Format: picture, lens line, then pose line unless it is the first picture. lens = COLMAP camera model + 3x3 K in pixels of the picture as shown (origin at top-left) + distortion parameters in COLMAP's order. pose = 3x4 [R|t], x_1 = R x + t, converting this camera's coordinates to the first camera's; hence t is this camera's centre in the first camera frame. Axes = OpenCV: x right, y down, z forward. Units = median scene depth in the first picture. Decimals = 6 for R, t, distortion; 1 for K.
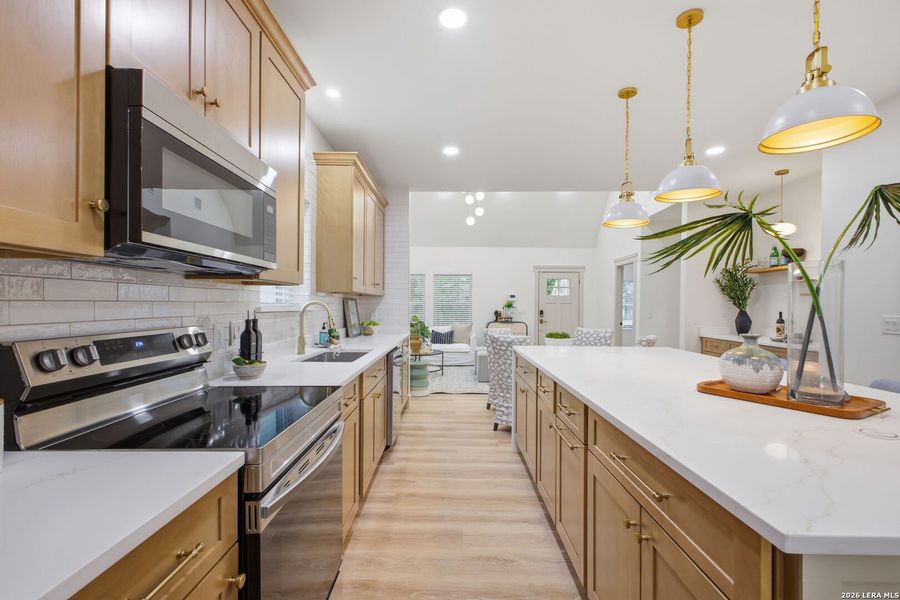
lens RADIAL K [[406.5, 0, 450.1], [0, 406.5, 309.7], [0, 0, 1]] dist [0.001913, -0.000431]
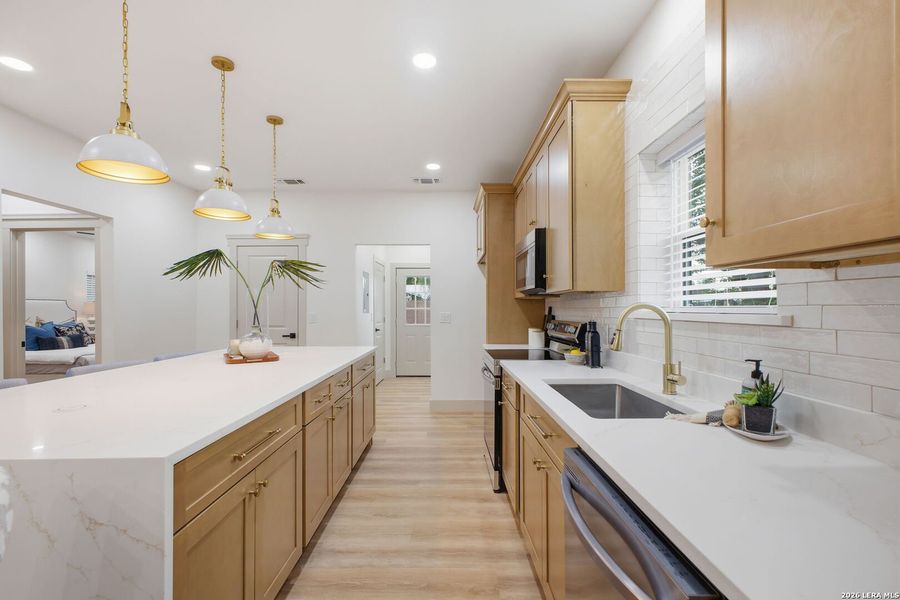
lens RADIAL K [[403.8, 0, 453.2], [0, 403.8, 302.6], [0, 0, 1]] dist [0.002512, 0.000205]
pose [[-0.999791, -0.005407, -0.019737, -0.033804], [-0.005346, 0.999981, -0.003164, -0.016287], [0.019753, -0.003057, -0.999800, 1.312374]]
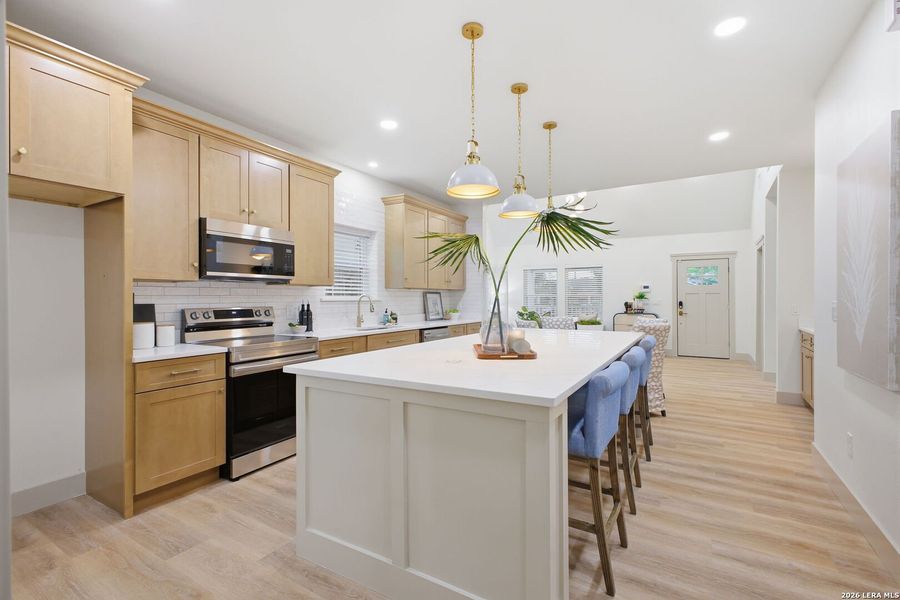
lens RADIAL K [[403.8, 0, 453.2], [0, 403.8, 302.6], [0, 0, 1]] dist [0.002512, 0.000205]
pose [[0.865230, -0.005292, -0.501347, 0.646976], [0.004087, 0.999986, -0.003501, 0.014478], [0.501359, 0.000980, 0.865239, -0.184431]]
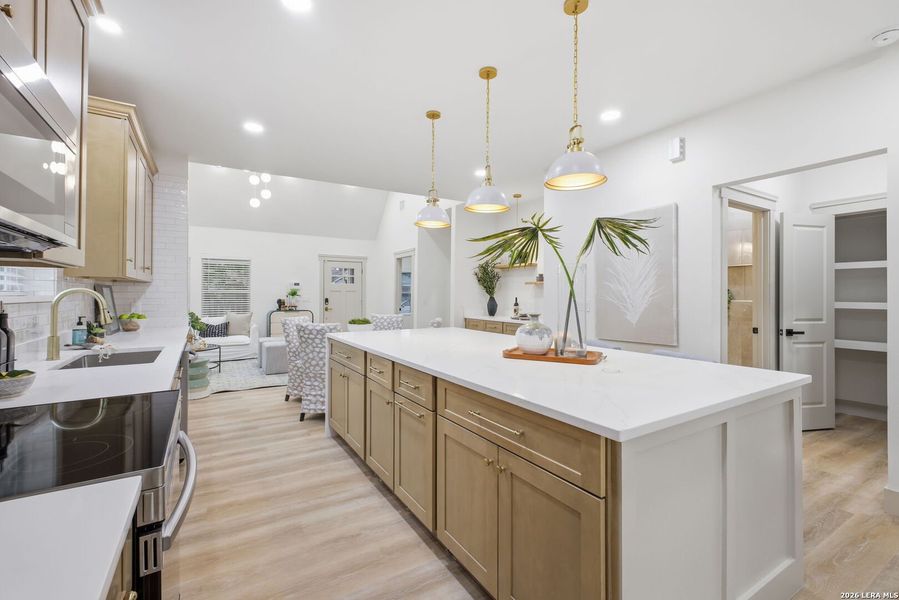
lens RADIAL K [[393.0, 0, 450.4], [0, 393.0, 296.1], [0, 0, 1]] dist [0.001386, 0.000177]
pose [[0.844623, -0.006580, 0.535321, -0.111525], [0.008526, 0.999963, -0.001162, -0.000231], [-0.535293, 0.005546, 0.844648, 0.002103]]
